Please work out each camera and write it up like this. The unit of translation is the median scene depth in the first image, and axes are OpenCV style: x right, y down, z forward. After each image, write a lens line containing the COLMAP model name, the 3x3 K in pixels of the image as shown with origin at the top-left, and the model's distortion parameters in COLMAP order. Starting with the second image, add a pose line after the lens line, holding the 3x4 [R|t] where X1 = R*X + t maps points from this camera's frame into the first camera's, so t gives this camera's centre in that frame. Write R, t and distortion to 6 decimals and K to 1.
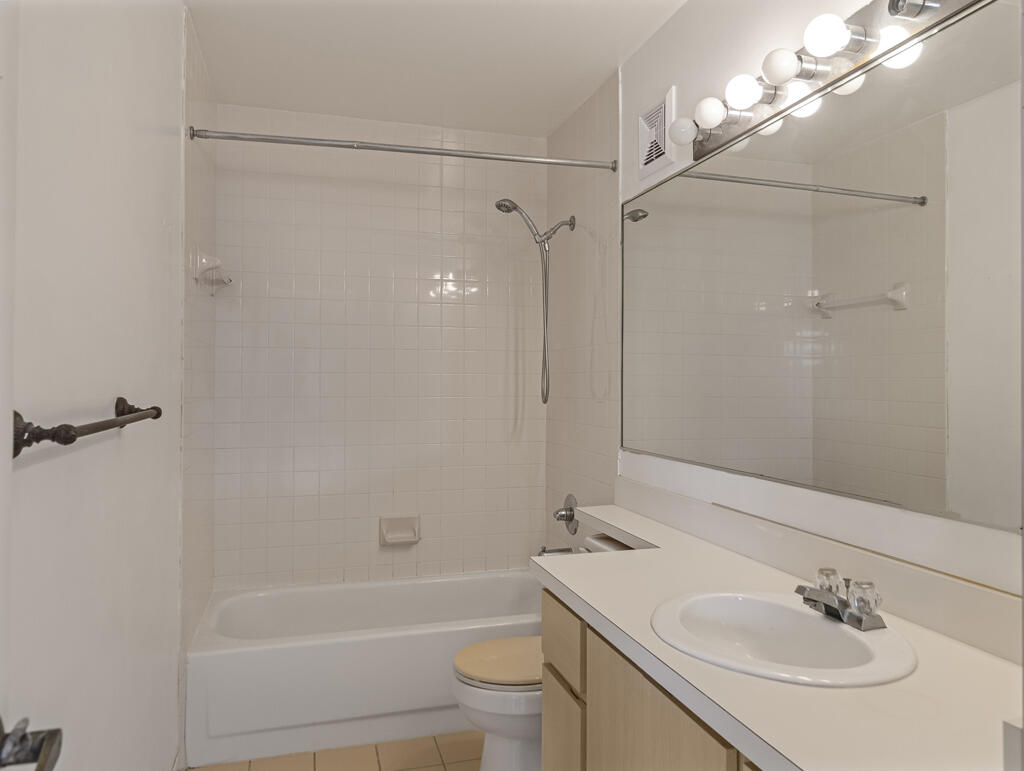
lens RADIAL K [[710.0, 0, 515.4], [0, 710.0, 390.1], [0, 0, 1]] dist [-0.000828, 0.000990]
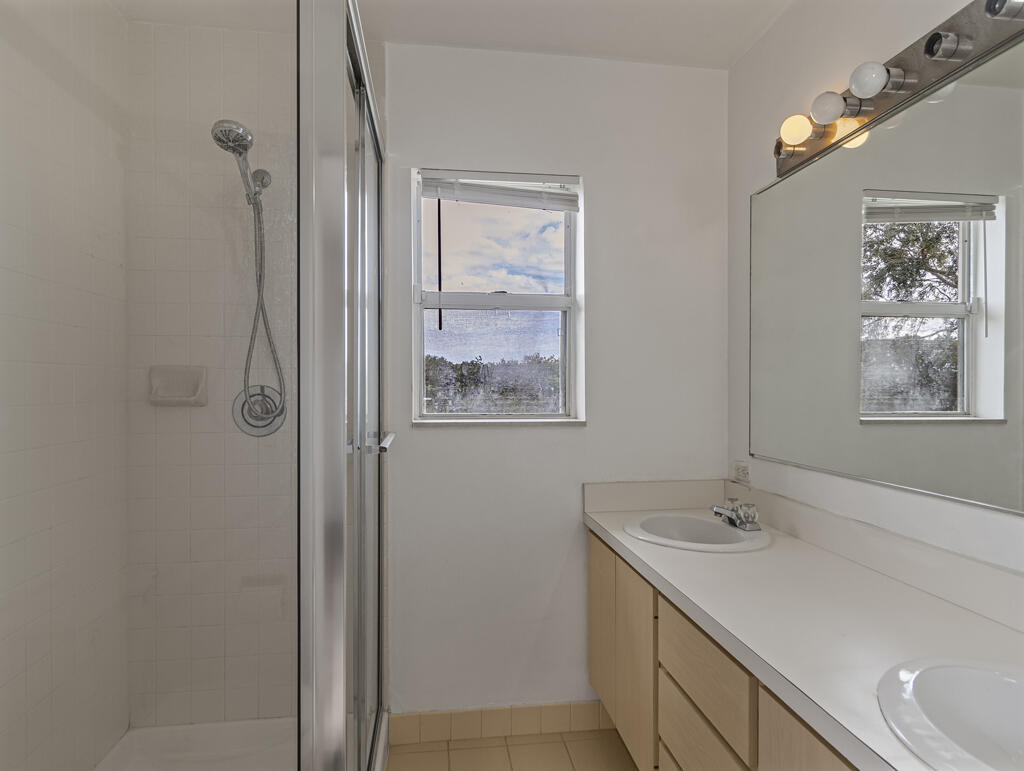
lens RADIAL K [[648.2, 0, 512.0], [0, 648.2, 385.5], [0, 0, 1]] dist [0.058223, 0.000847]
pose [[0.987890, 0.001018, -0.155154, 0.038770], [-0.002415, 0.999958, -0.008811, 0.001704], [0.155138, 0.009079, 0.987851, -0.132881]]
